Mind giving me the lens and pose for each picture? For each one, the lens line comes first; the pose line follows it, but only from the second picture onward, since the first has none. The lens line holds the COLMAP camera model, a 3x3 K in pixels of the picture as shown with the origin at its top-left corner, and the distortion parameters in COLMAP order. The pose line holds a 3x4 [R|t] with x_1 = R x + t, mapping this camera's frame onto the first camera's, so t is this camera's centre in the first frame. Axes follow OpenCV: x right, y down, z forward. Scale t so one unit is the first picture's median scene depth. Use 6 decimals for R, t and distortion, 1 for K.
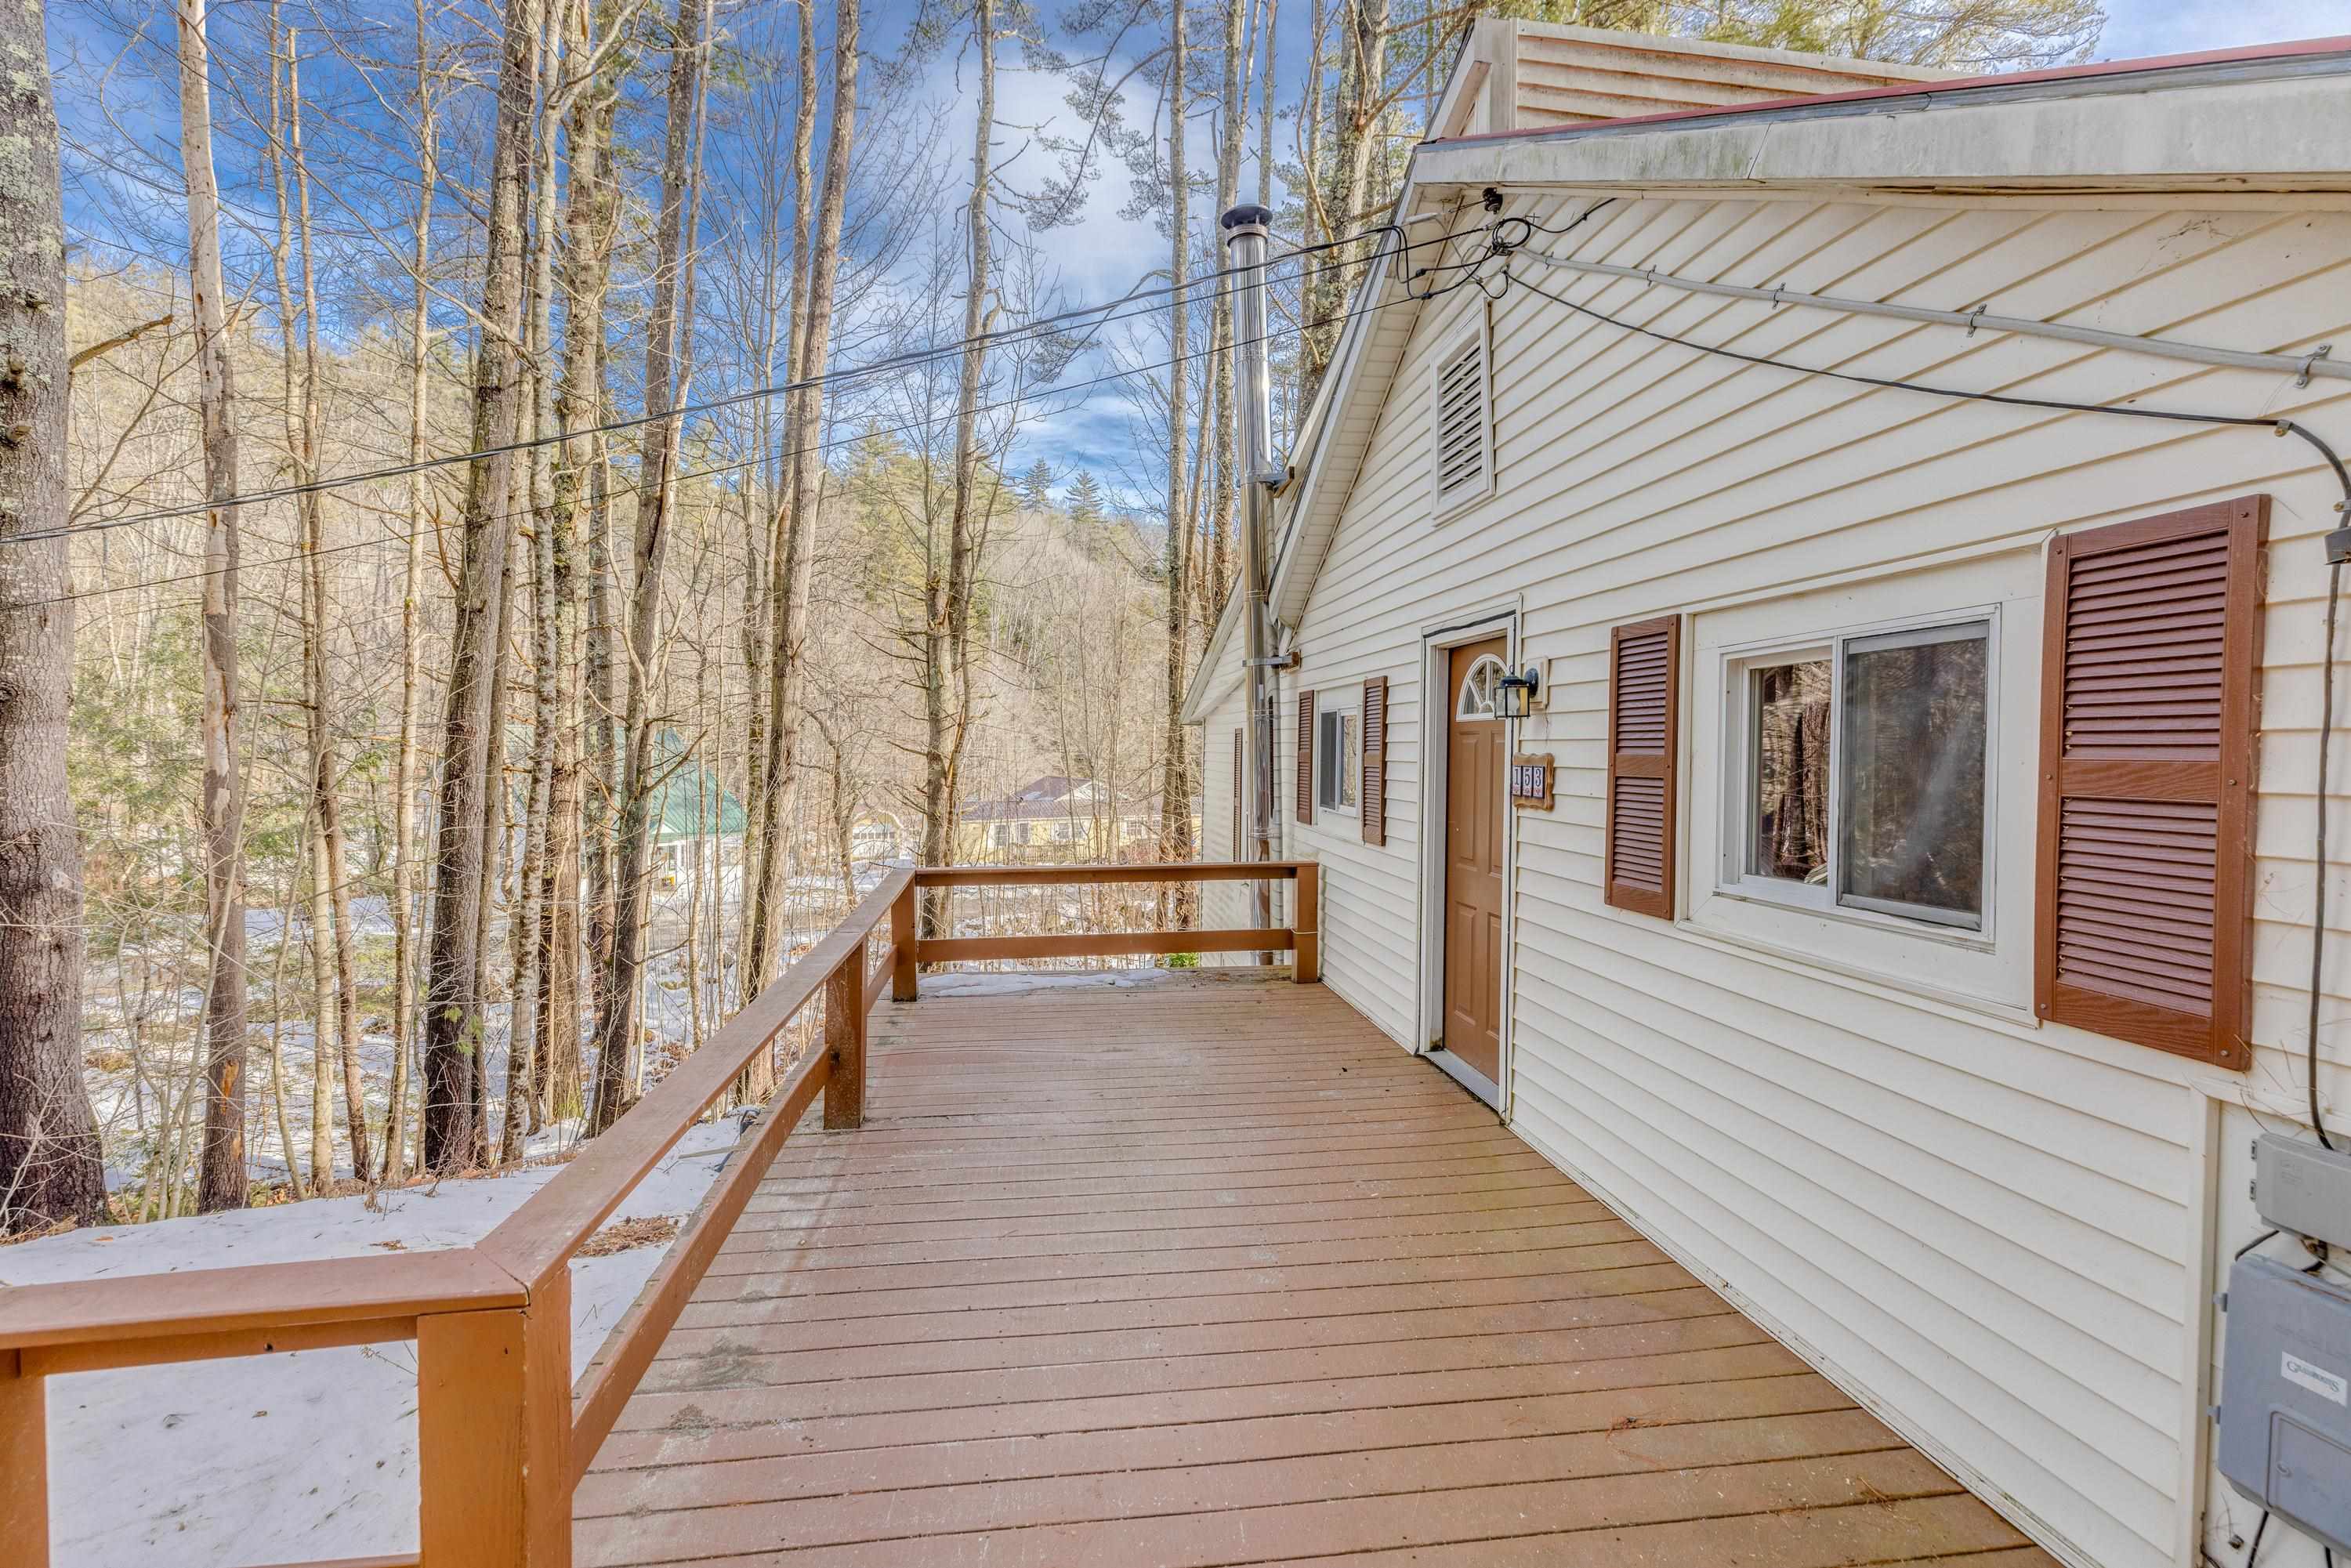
lens RADIAL K [[1051.0, 0, 1177.6], [0, 1051.0, 776.3], [0, 0, 1]] dist [0.005086, 0.000272]
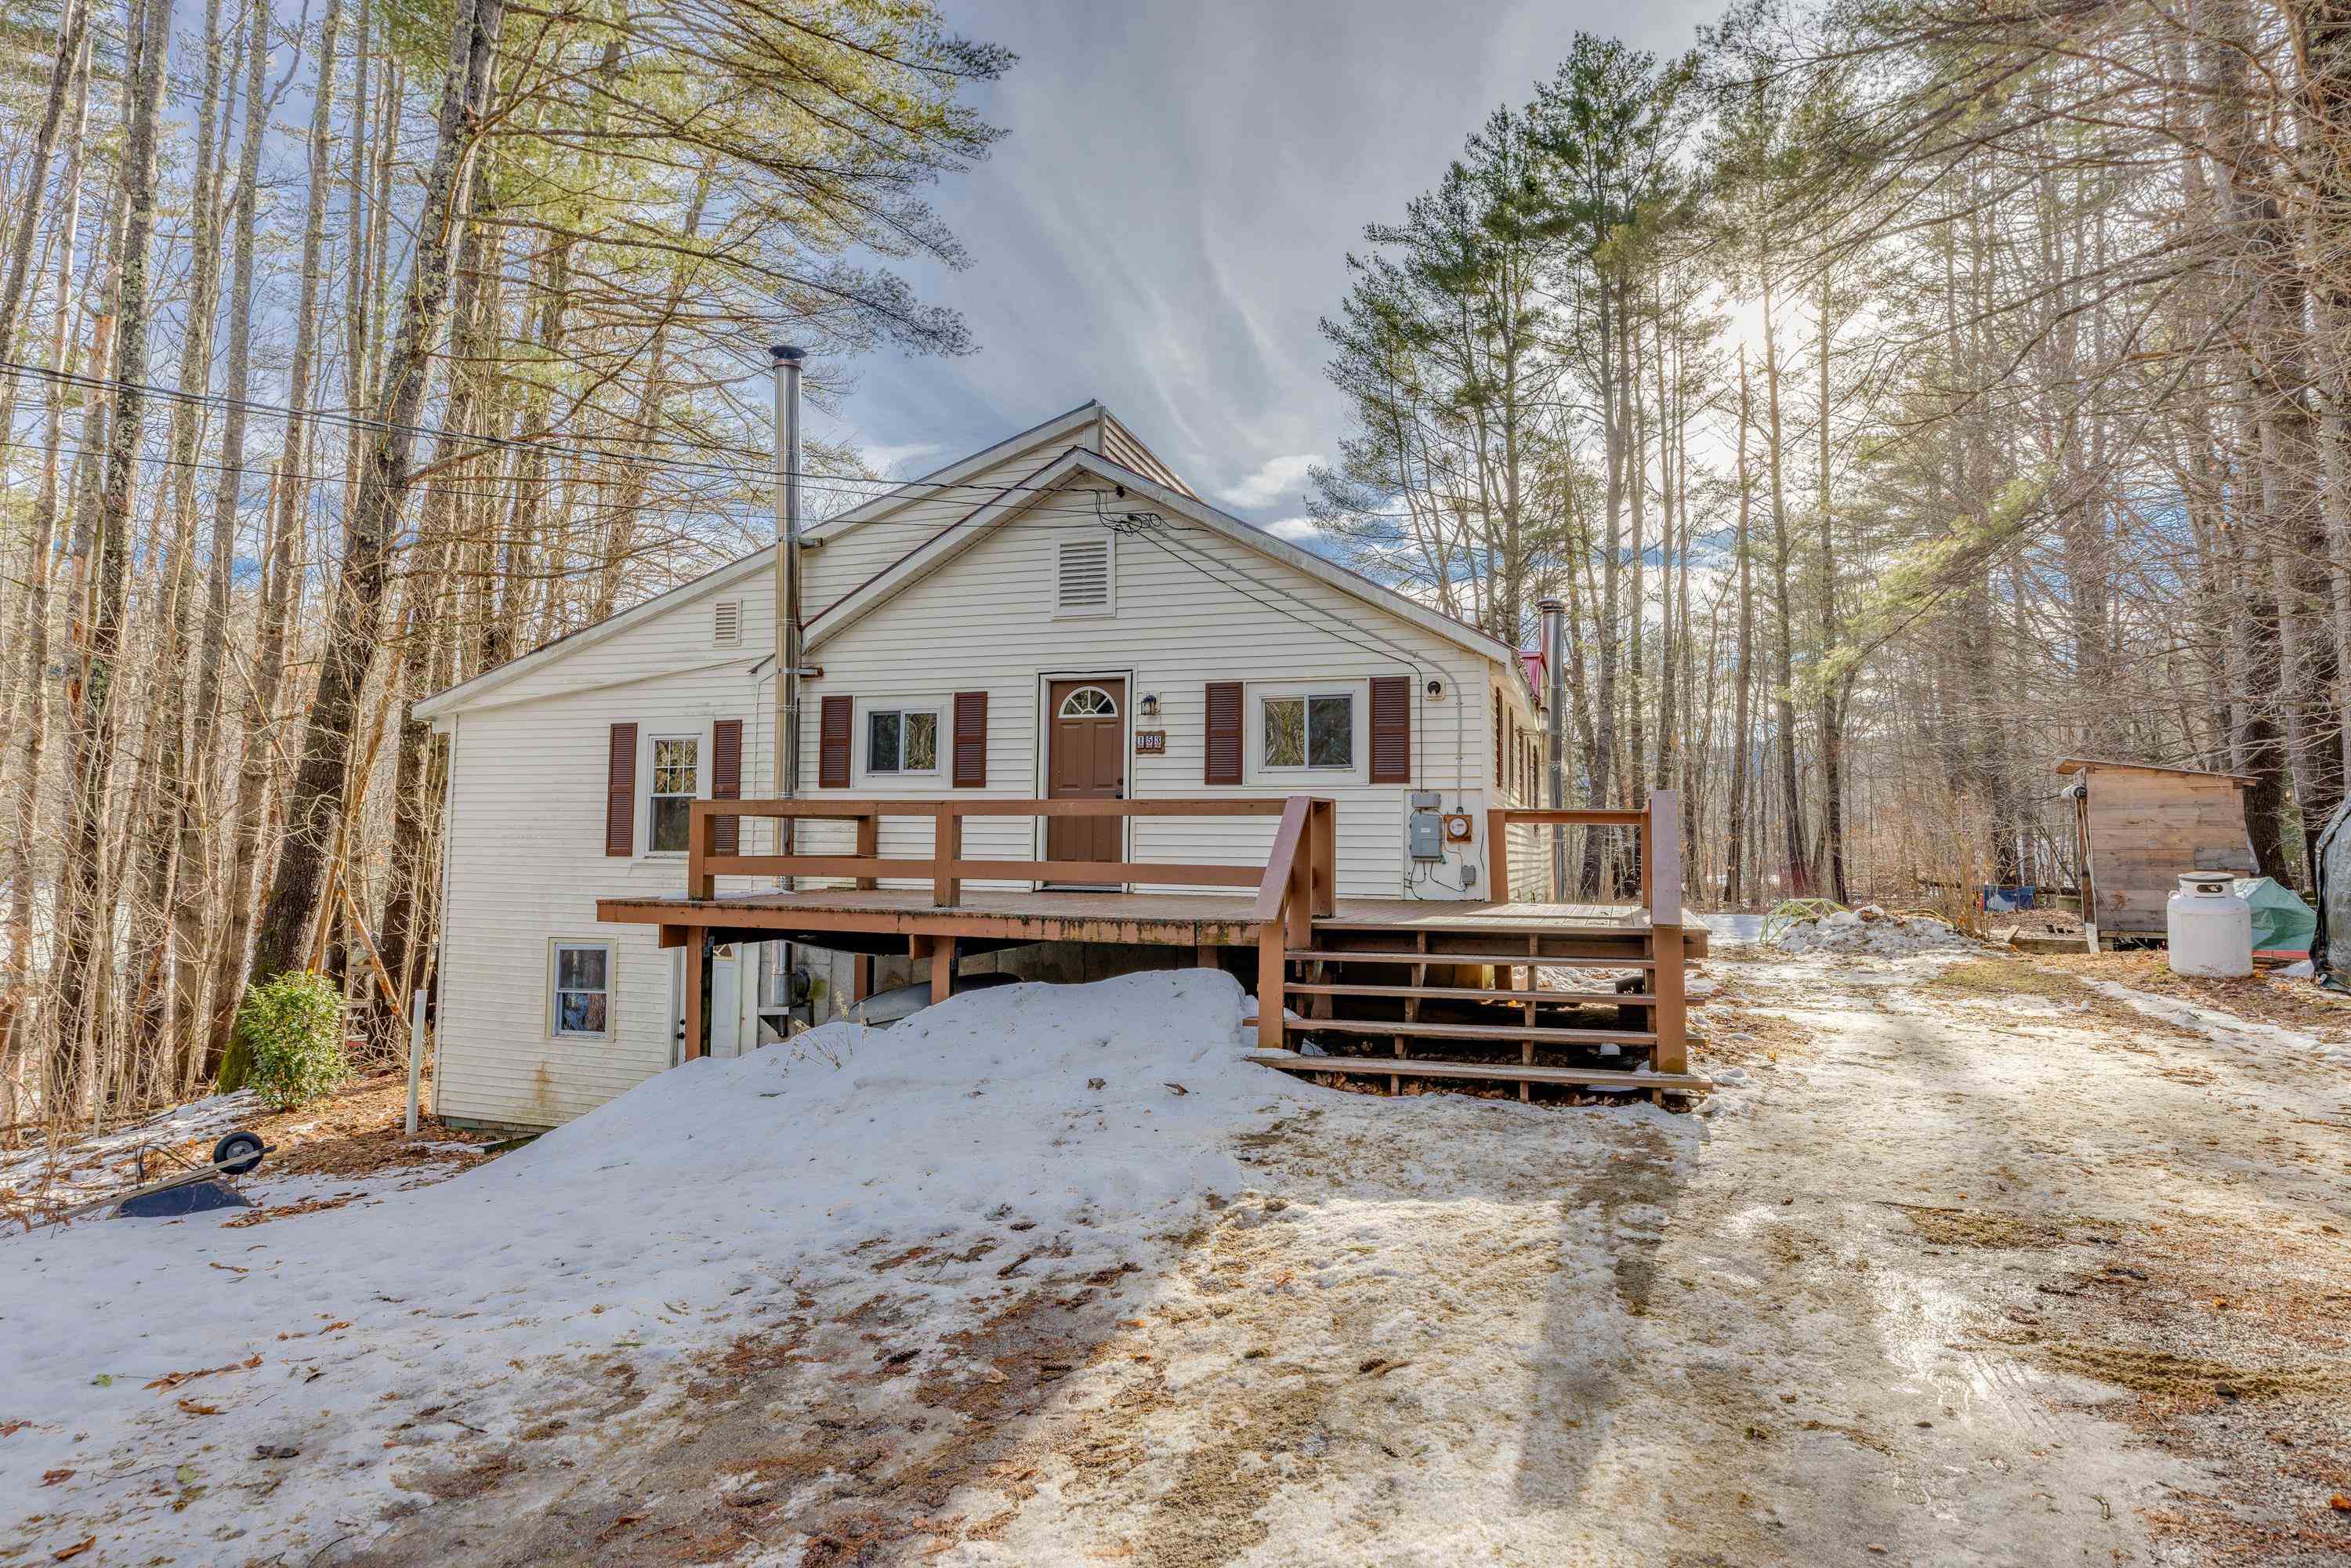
lens RADIAL K [[1299.1, 0, 1180.0], [0, 1299.1, 780.7], [0, 0, 1]] dist [0.002860, 0.000733]
pose [[0.435190, 0.048362, 0.899039, -2.302683], [0.017815, 0.997898, -0.062304, 0.279795], [-0.900162, 0.043131, 0.433414, -0.342332]]
